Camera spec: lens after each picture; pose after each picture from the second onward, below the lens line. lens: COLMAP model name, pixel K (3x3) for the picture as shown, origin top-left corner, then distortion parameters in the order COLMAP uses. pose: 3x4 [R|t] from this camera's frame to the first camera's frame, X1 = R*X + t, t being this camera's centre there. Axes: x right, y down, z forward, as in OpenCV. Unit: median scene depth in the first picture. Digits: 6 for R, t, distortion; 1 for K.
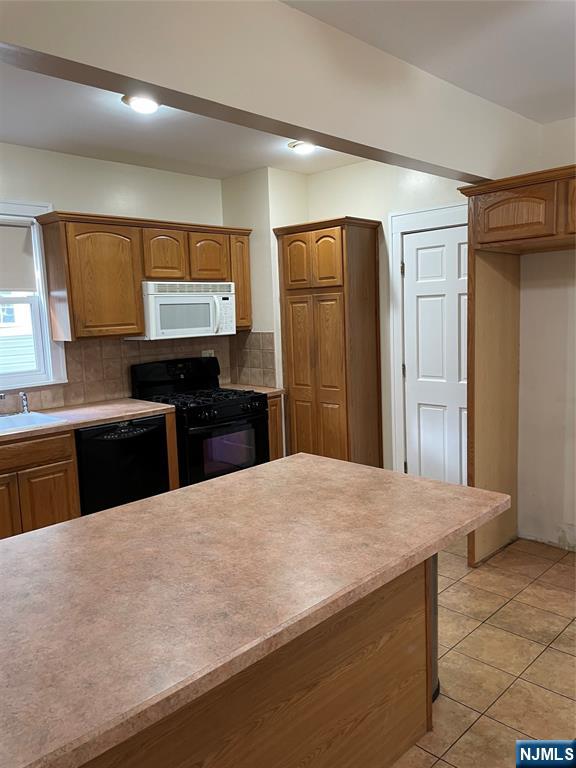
lens RADIAL K [[589.0, 0, 283.4], [0, 589.0, 385.3], [0, 0, 1]] dist [0.099471, -0.124016]
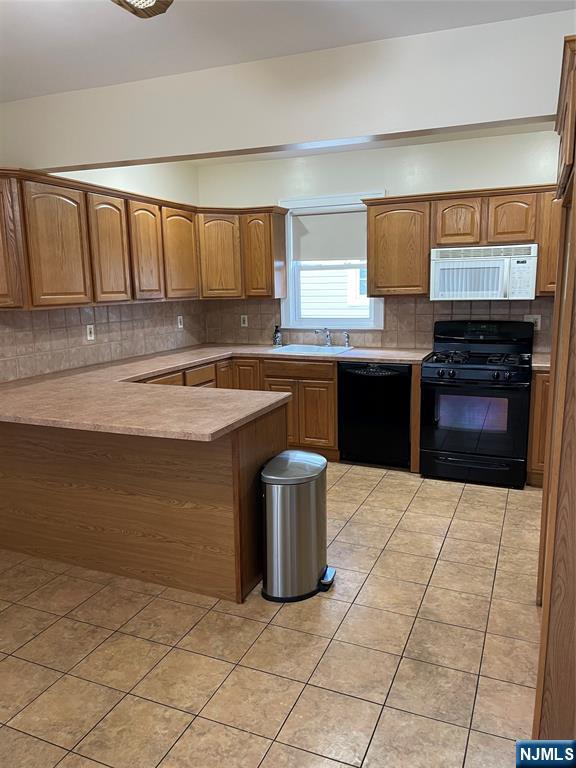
lens RADIAL K [[589.0, 0, 283.4], [0, 589.0, 385.3], [0, 0, 1]] dist [0.099471, -0.124016]
pose [[0.367031, 0.193869, -0.909782, 0.750032], [-0.114991, 0.979995, 0.162440, -0.069248], [0.923074, 0.044996, 0.381982, 0.303283]]
